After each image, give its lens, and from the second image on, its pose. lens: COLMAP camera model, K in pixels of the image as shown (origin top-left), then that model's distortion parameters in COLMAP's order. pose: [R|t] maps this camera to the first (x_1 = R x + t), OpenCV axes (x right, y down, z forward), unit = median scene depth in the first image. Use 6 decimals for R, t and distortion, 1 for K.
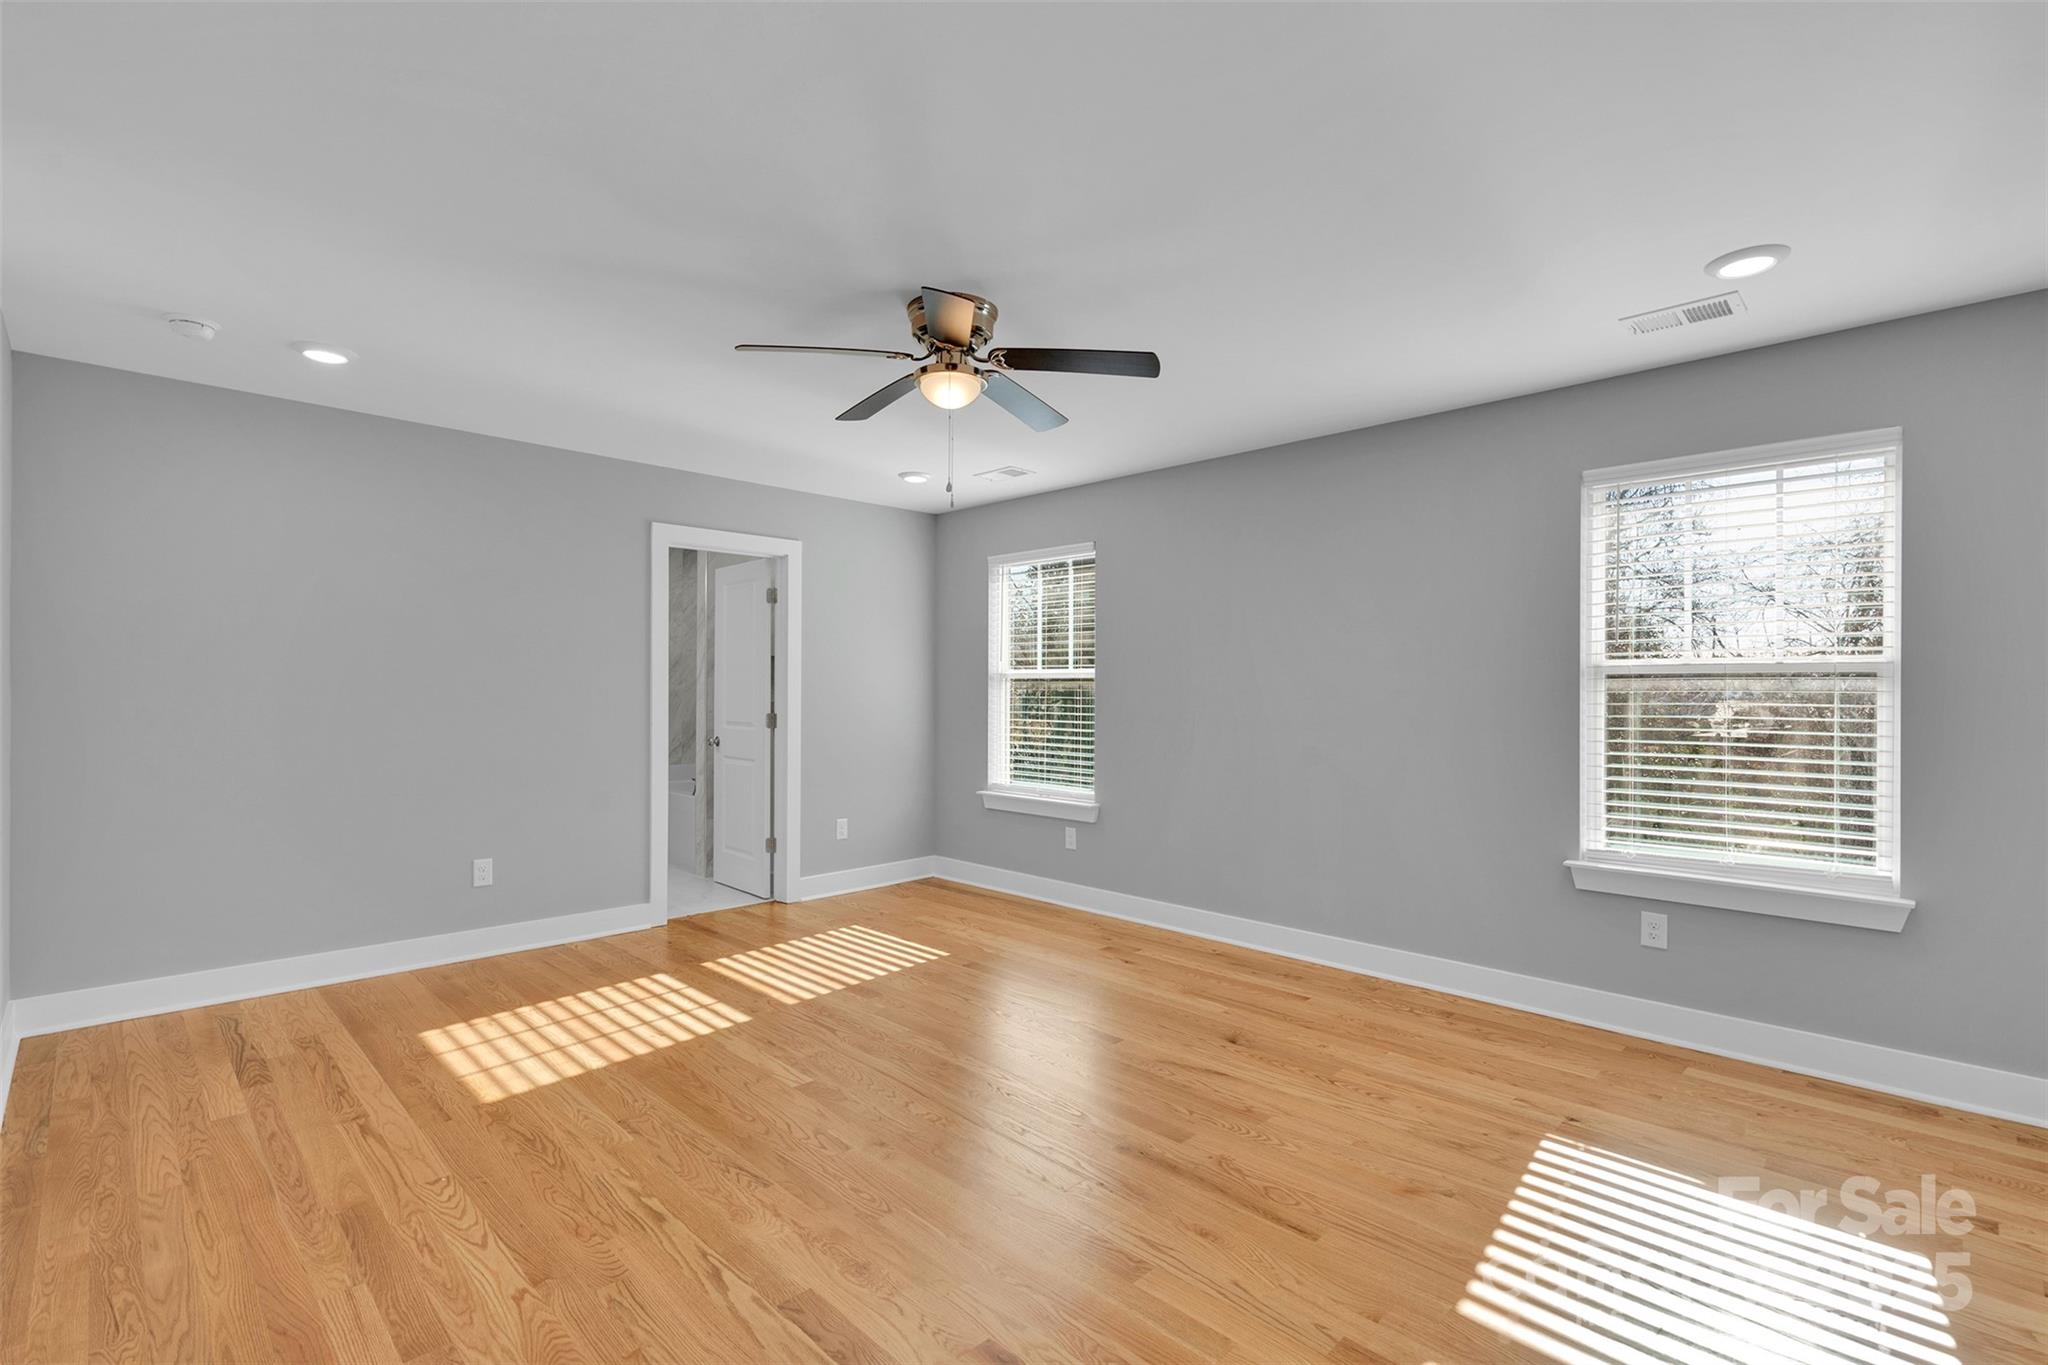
lens RADIAL K [[933.7, 0, 1020.5], [0, 933.7, 680.3], [0, 0, 1]] dist [-0.010696, 0.003992]
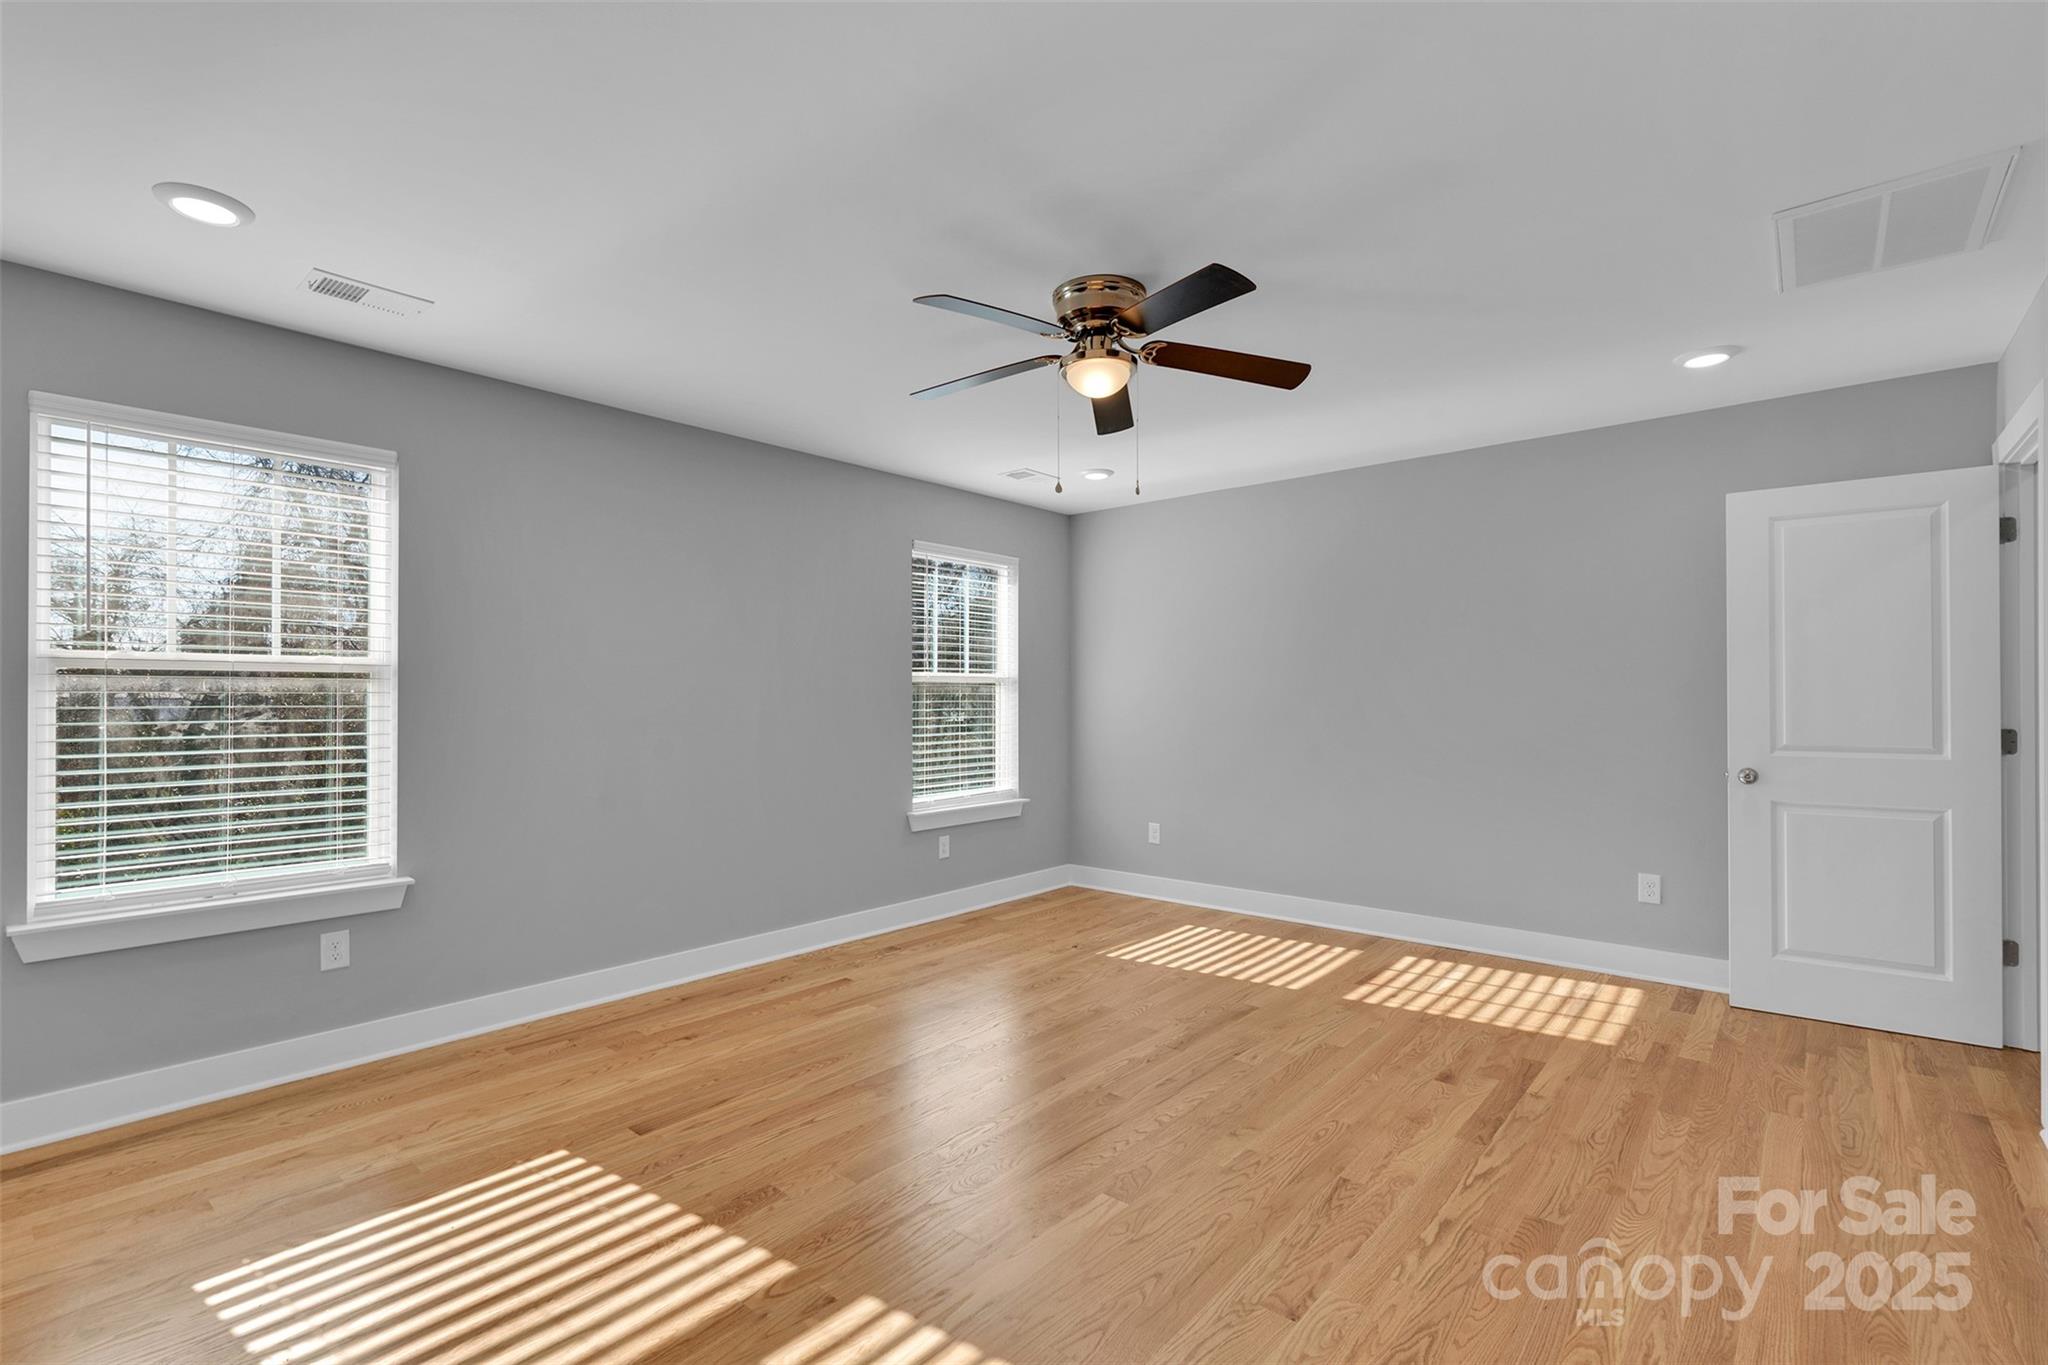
lens RADIAL K [[933.7, 0, 1014.2], [0, 933.7, 687.7], [0, 0, 1]] dist [-0.010696, 0.003992]
pose [[-0.071186, 0.002840, 0.997459, -0.811992], [-0.009222, 0.999951, -0.003506, 0.008382], [-0.997420, -0.009448, -0.071157, 0.926146]]
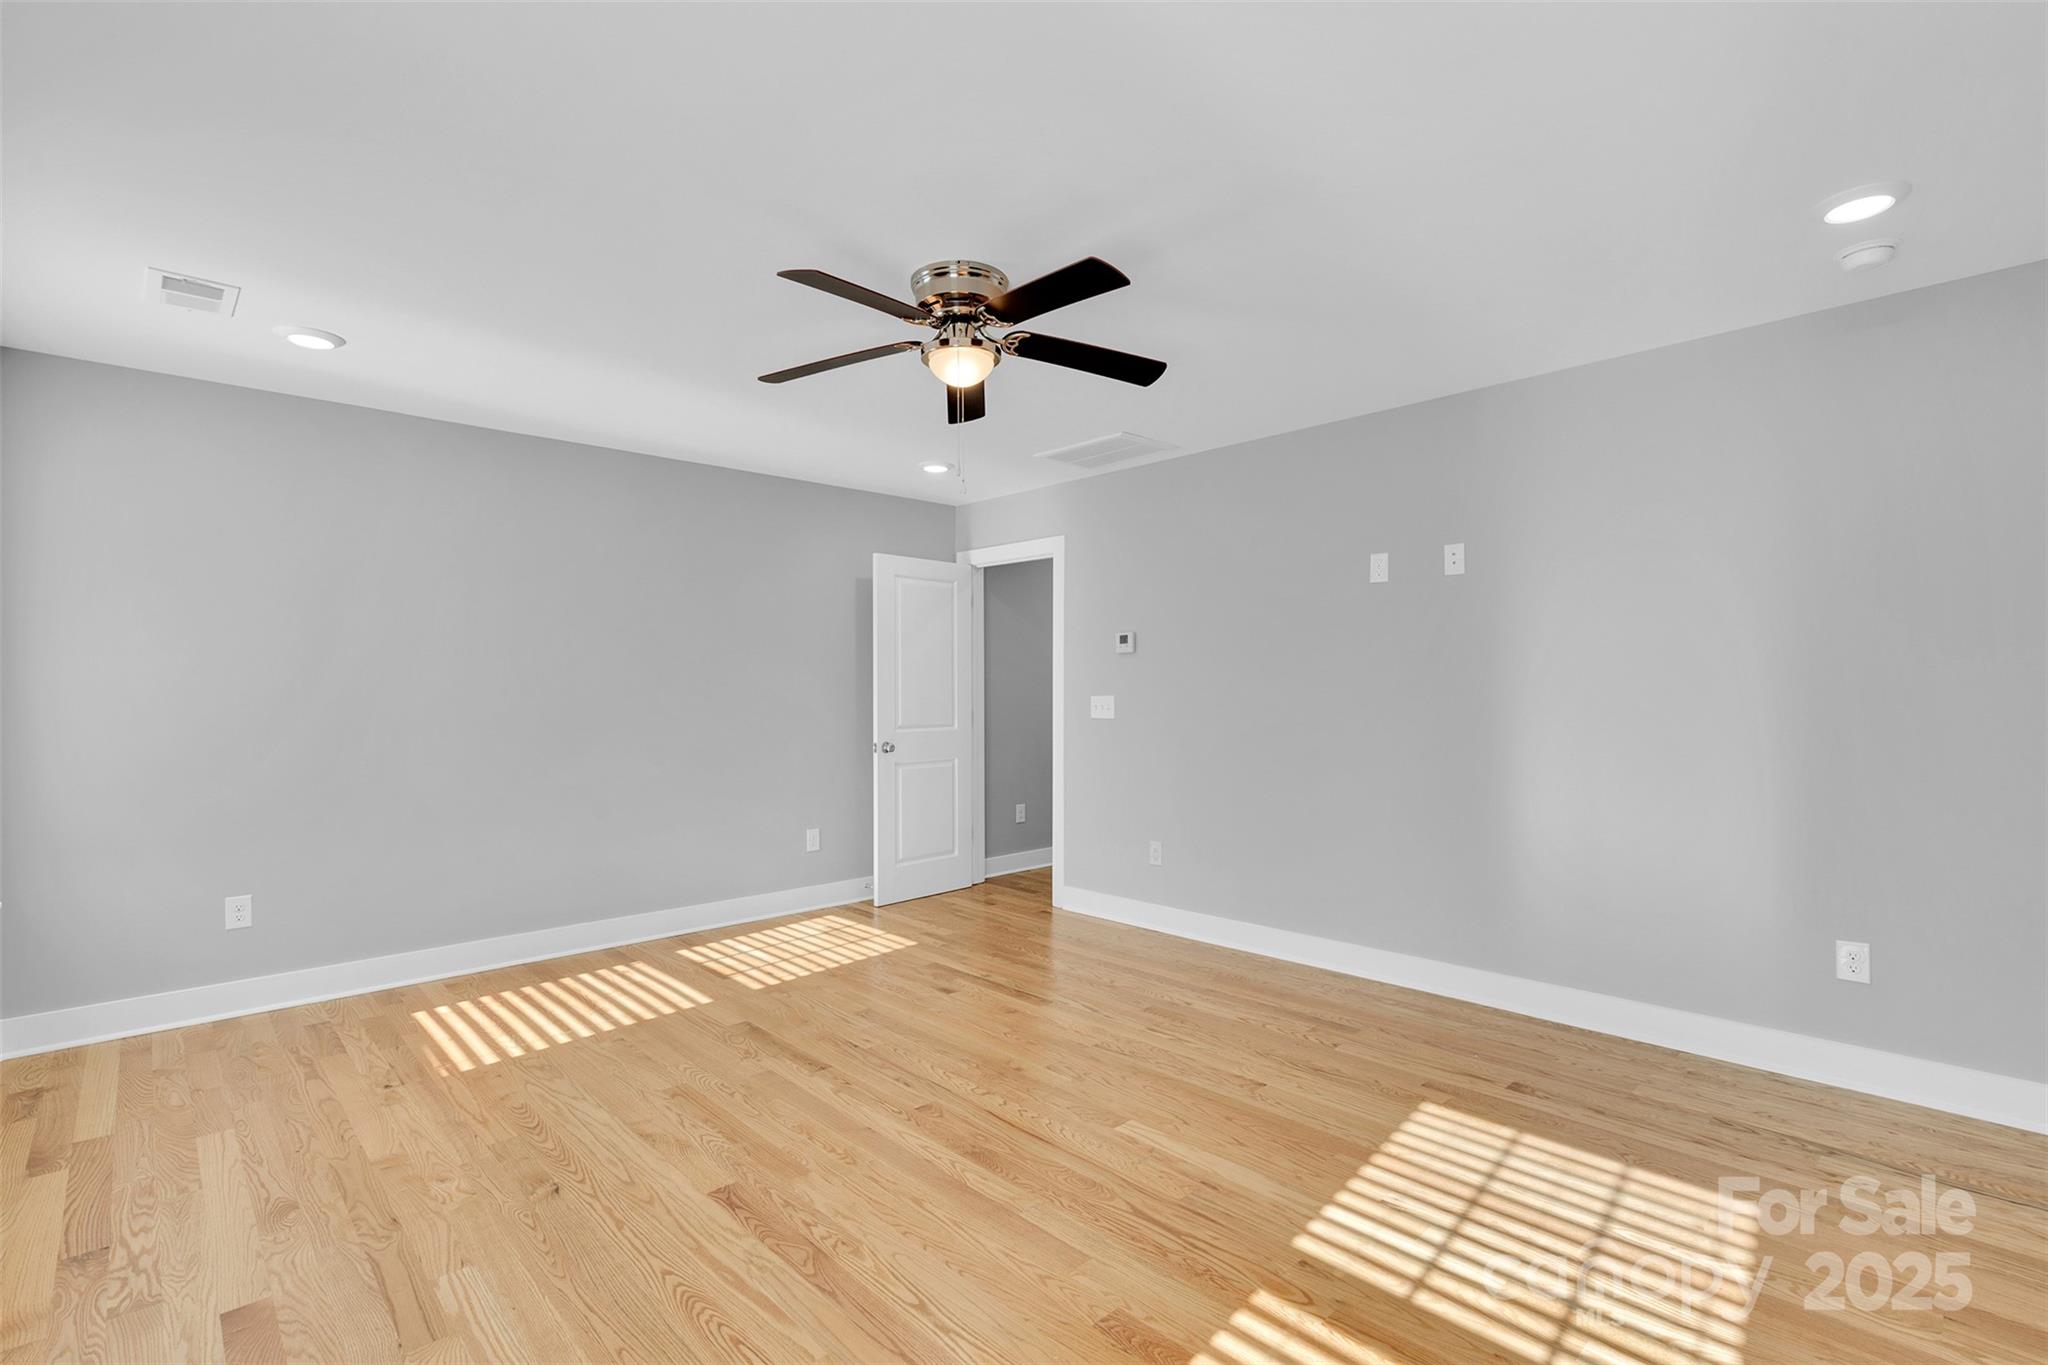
lens RADIAL K [[933.7, 0, 1027.3], [0, 933.7, 692.0], [0, 0, 1]] dist [-0.010696, 0.003992]
pose [[-0.999682, -0.000255, 0.025232, -0.131846], [-0.000504, 0.999951, -0.009886, 0.018888], [-0.025228, -0.009896, -0.999633, 1.545711]]
